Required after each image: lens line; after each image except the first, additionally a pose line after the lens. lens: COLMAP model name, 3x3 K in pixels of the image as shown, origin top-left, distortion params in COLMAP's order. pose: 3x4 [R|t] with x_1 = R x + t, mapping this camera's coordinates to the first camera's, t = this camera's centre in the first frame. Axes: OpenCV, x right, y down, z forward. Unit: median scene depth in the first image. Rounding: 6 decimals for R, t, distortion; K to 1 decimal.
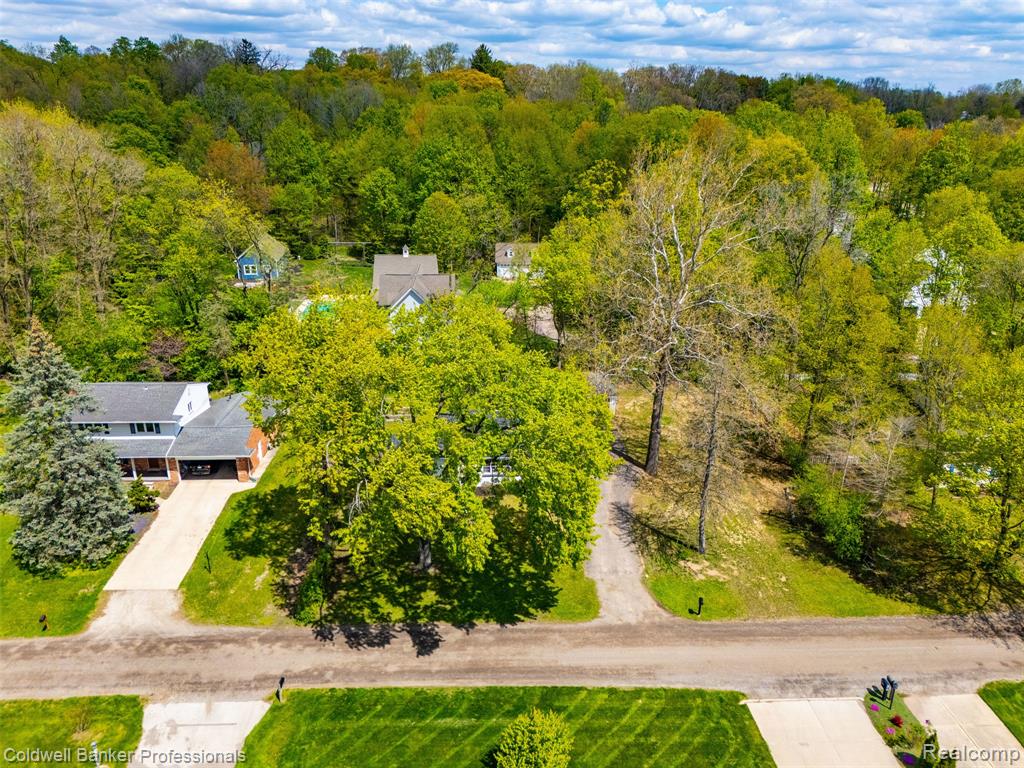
lens RADIAL K [[749.6, 0, 512.0], [0, 749.6, 384.0], [0, 0, 1]] dist [0.070781, -0.071909]
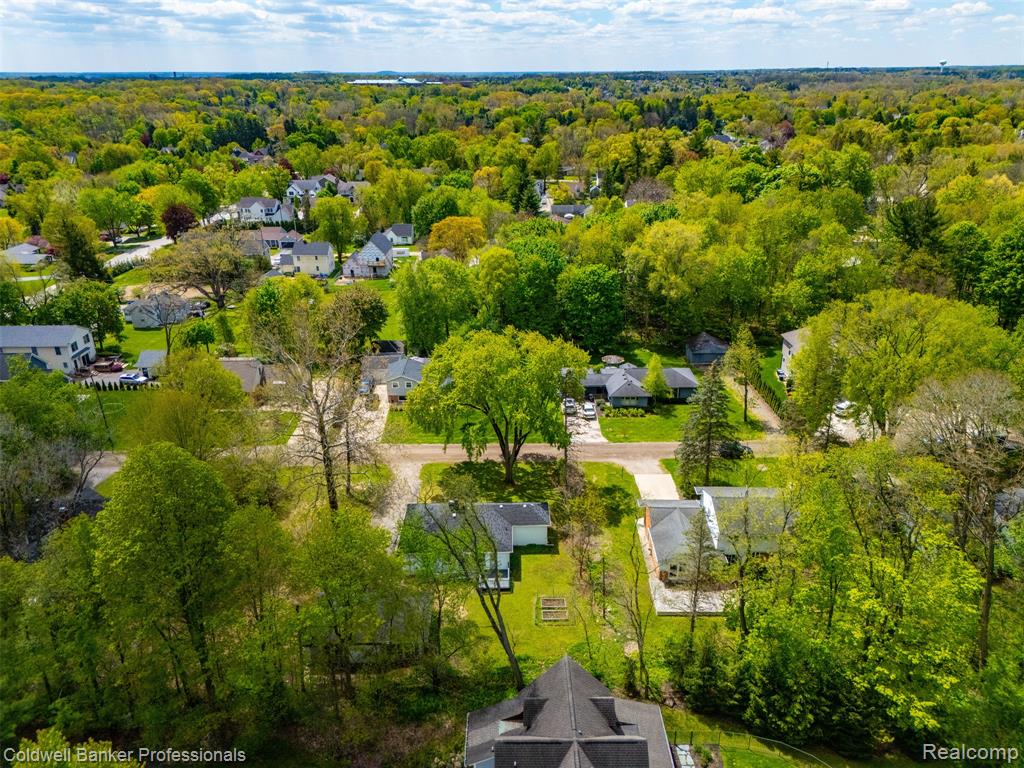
lens RADIAL K [[749.6, 0, 512.0], [0, 749.6, 384.0], [0, 0, 1]] dist [0.070781, -0.071909]
pose [[-0.999381, -0.018285, 0.030050, -0.196897], [0.007211, 0.729623, 0.683811, -1.357875], [-0.034429, 0.683605, -0.729040, 2.498530]]
